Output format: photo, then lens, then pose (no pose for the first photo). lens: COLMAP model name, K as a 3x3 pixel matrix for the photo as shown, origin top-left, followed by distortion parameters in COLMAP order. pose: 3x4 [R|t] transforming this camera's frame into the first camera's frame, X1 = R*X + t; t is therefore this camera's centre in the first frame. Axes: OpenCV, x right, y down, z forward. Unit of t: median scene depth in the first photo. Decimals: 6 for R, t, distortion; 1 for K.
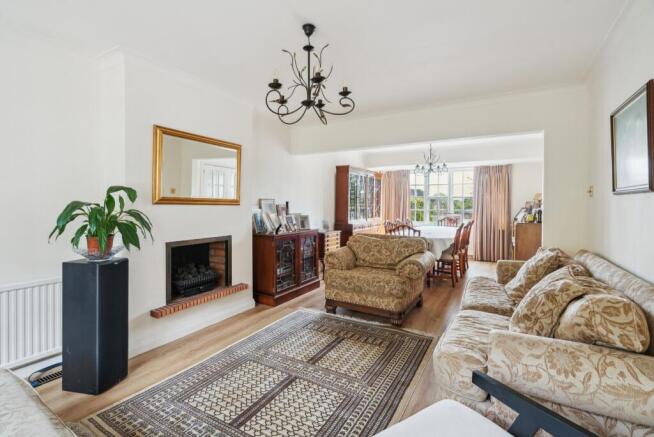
lens RADIAL K [[302.0, 0, 324.2], [0, 302.0, 213.1], [0, 0, 1]] dist [0.001211, -0.000039]
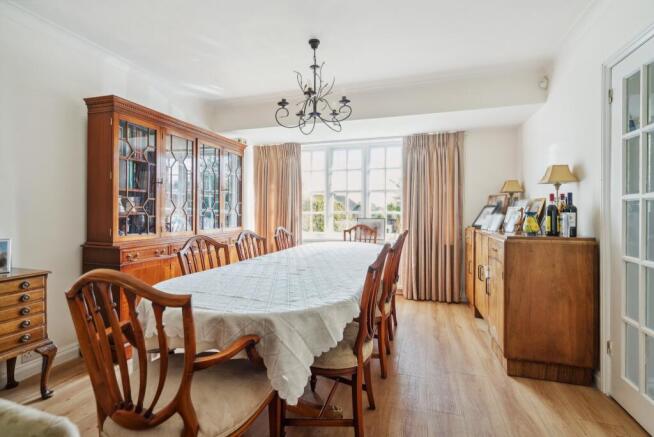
lens RADIAL K [[302.0, 0, 328.1], [0, 302.0, 216.3], [0, 0, 1]] dist [0.001211, -0.000039]
pose [[0.971811, -0.006376, 0.235673, 0.231148], [0.008950, 0.999911, -0.009853, 0.003901], [-0.235589, 0.011685, 0.971782, 0.499871]]
